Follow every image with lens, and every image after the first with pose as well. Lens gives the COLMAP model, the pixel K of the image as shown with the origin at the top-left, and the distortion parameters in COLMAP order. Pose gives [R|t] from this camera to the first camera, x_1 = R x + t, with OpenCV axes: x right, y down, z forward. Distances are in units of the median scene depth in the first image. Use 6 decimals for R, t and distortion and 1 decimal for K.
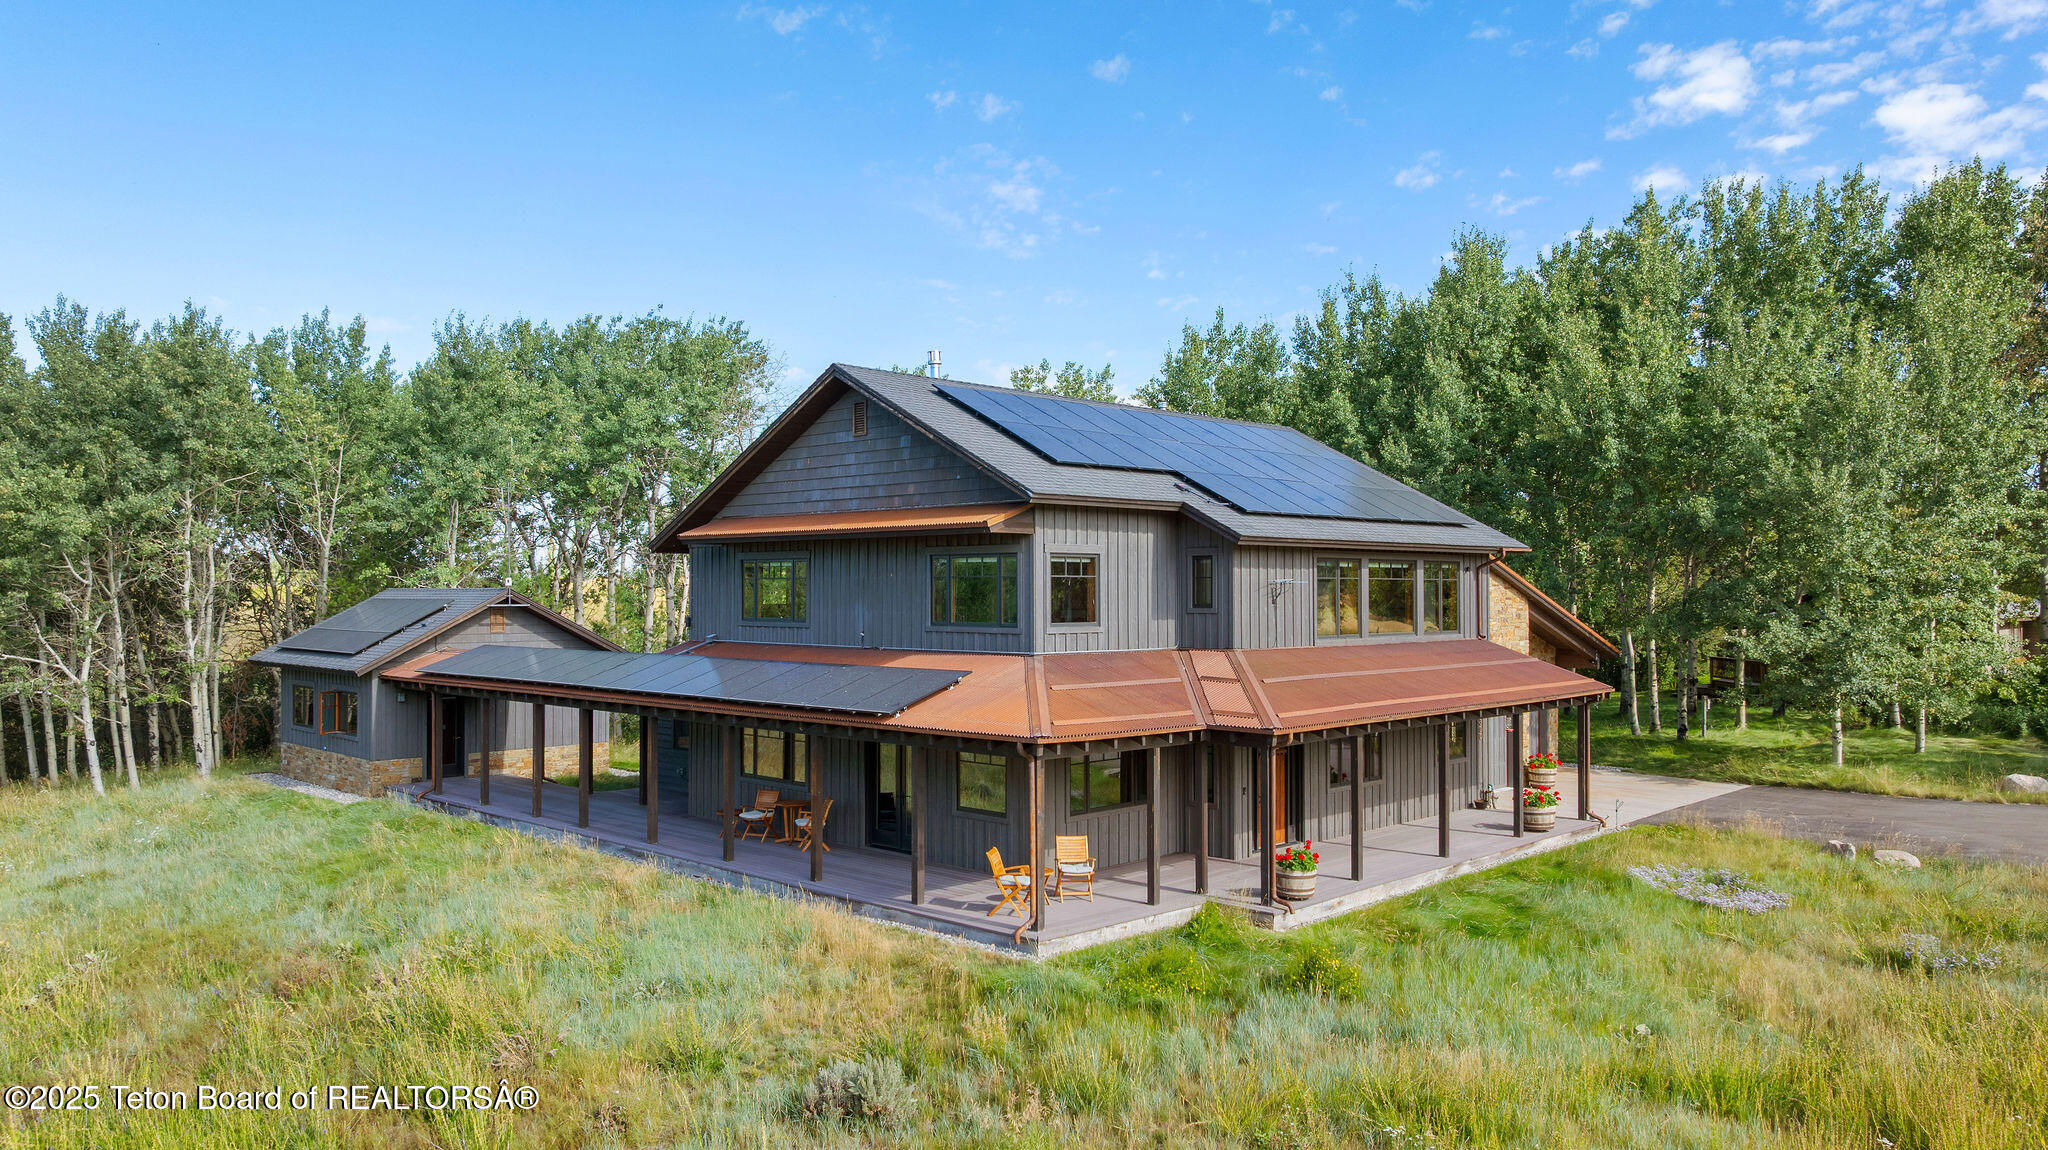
lens RADIAL K [[1427.0, 0, 1024.0], [0, 1427.0, 575.0], [0, 0, 1]] dist [-0.051698, 0.059724]
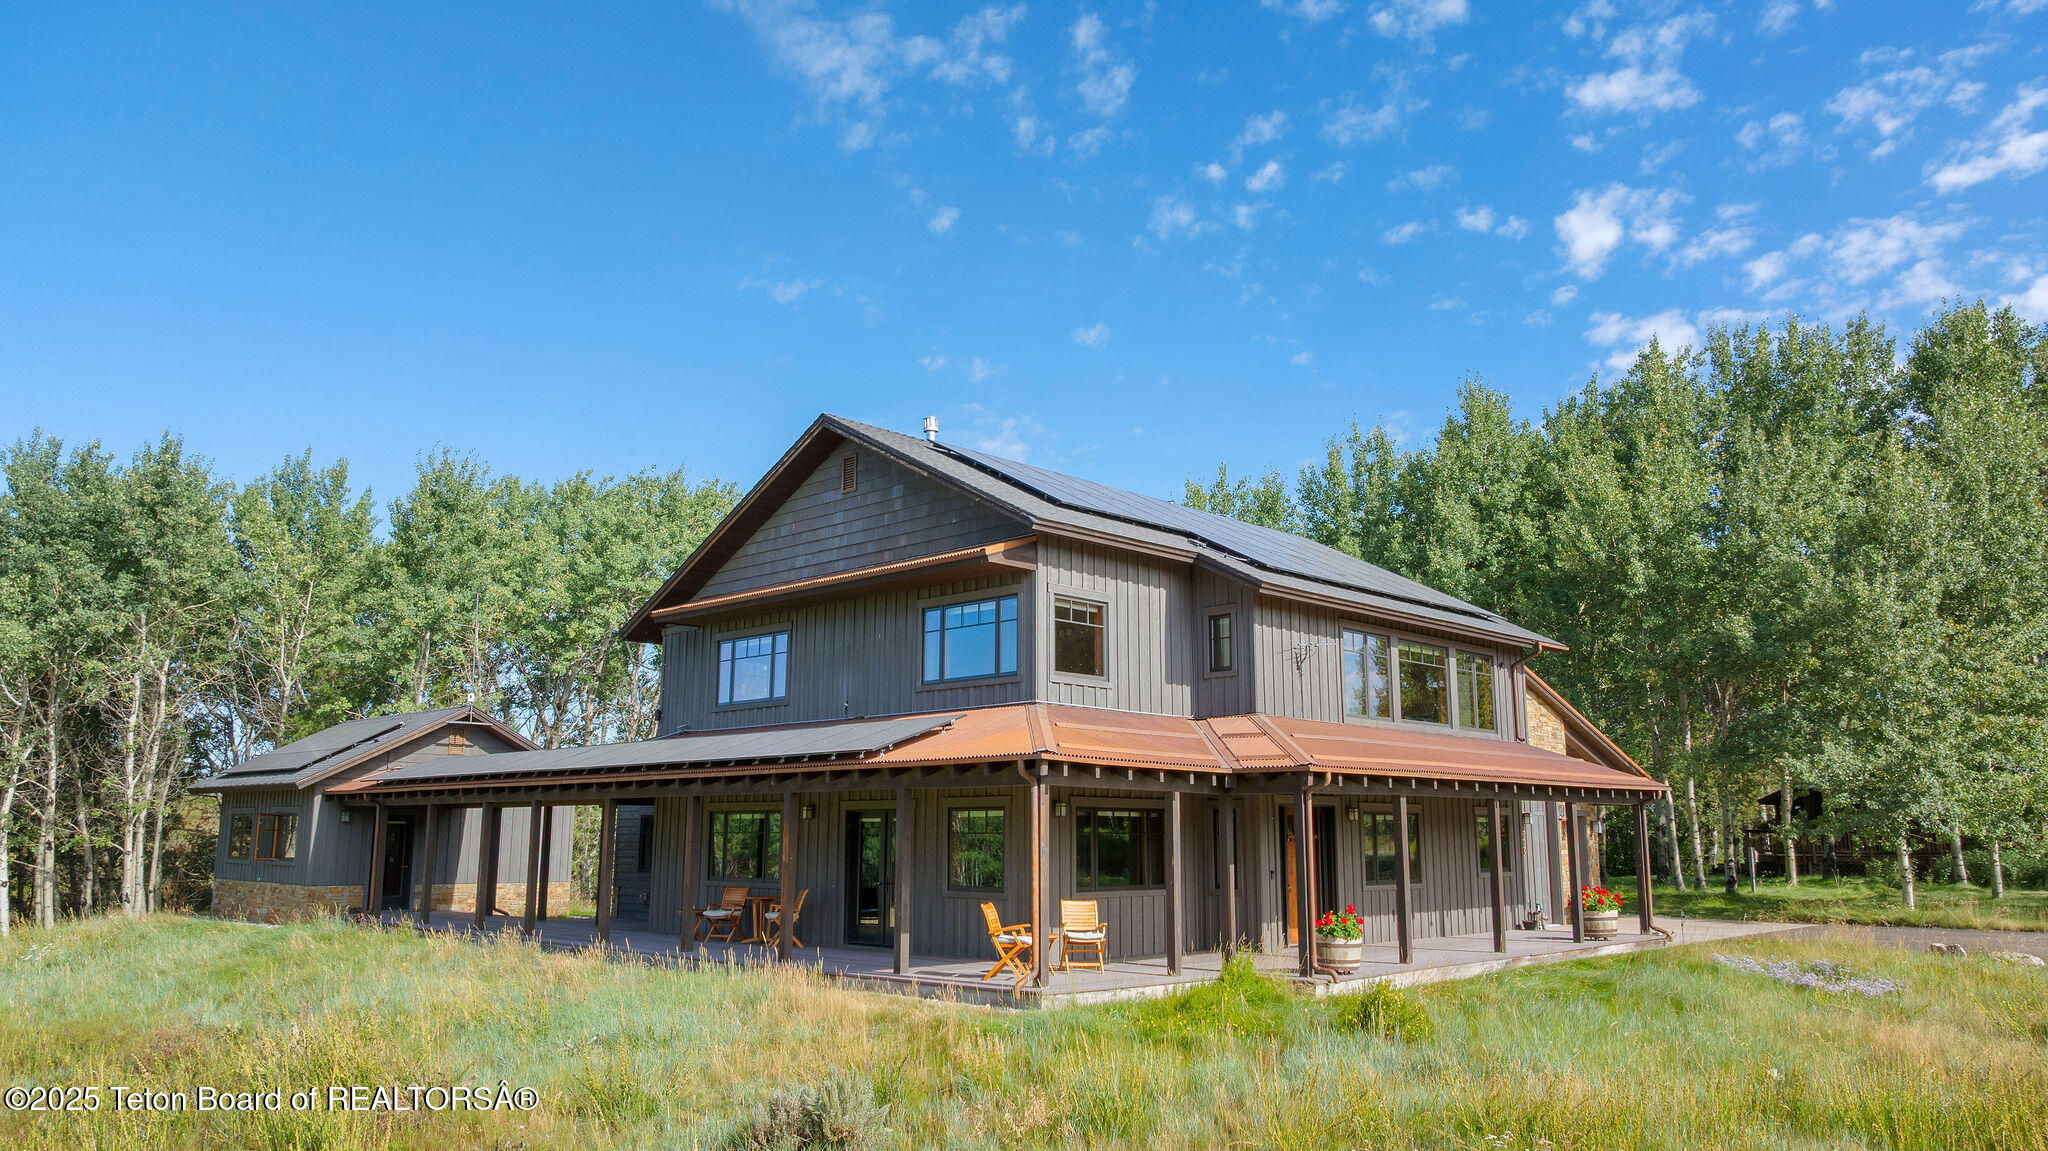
lens RADIAL K [[1427.0, 0, 1024.0], [0, 1427.0, 575.5], [0, 0, 1]] dist [-0.051698, 0.059724]
pose [[0.999989, 0.004120, 0.002209, -0.001843], [-0.003697, 0.986164, -0.165732, 0.080971], [-0.002861, 0.165722, 0.986168, 0.066591]]
